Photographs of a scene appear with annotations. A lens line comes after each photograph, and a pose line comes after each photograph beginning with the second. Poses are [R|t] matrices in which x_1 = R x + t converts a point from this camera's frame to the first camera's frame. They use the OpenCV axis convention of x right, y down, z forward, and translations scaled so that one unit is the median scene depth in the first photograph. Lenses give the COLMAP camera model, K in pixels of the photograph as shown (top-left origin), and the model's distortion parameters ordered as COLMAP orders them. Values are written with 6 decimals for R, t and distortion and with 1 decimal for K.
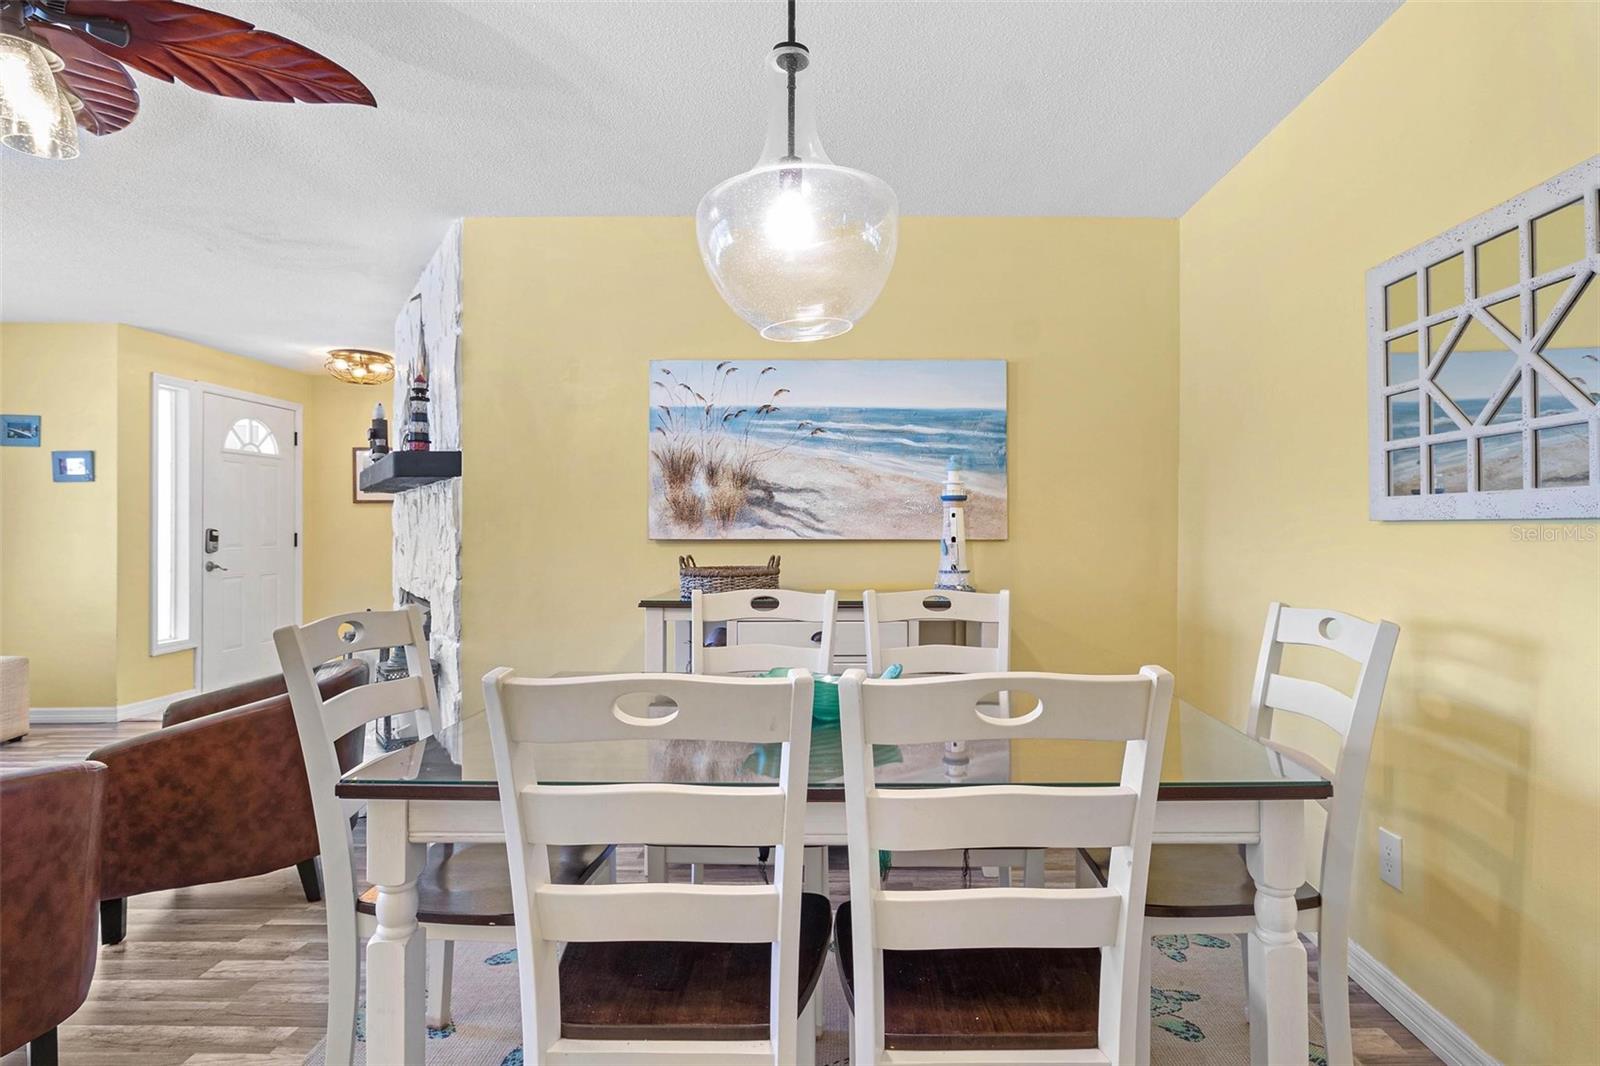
lens RADIAL K [[806.3, 0, 858.5], [0, 806.3, 531.5], [0, 0, 1]] dist [0.001859, 0.000860]
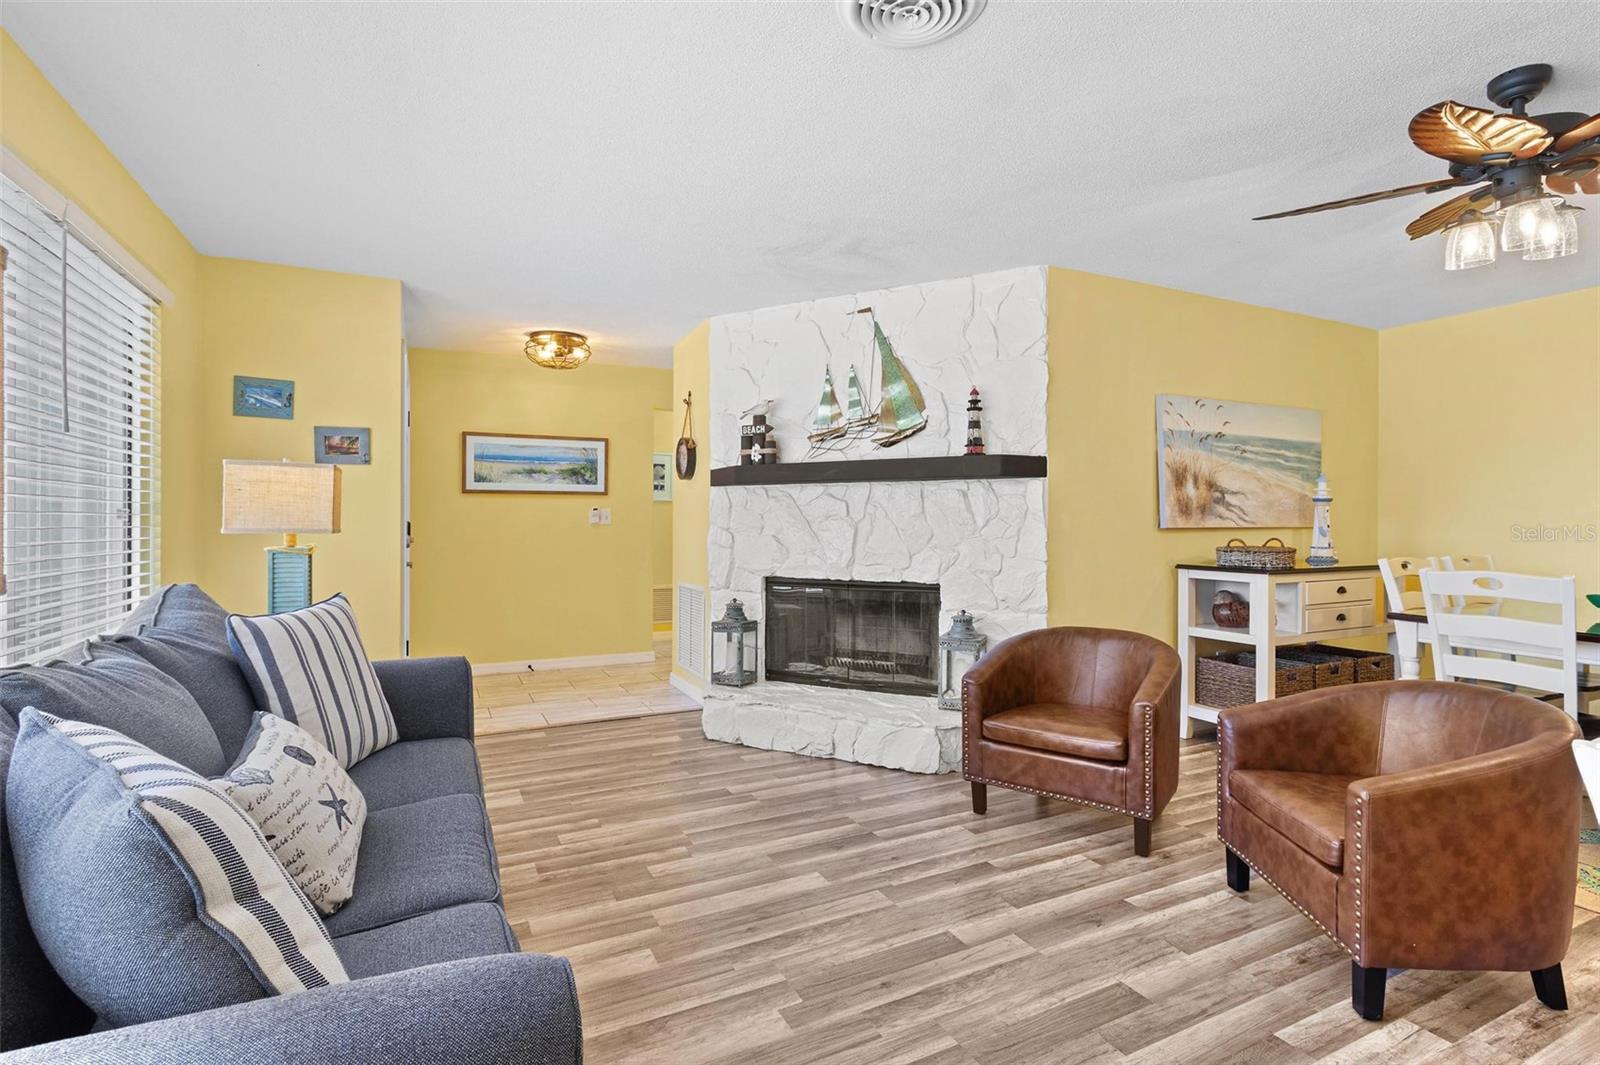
lens RADIAL K [[759.5, 0, 801.5], [0, 759.5, 516.9], [0, 0, 1]] dist [0.001306, 0.000205]
pose [[0.898709, 0.002372, 0.438538, -1.348092], [0.001894, 0.999955, -0.009291, 0.001999], [-0.438541, 0.009180, 0.898664, 0.131451]]
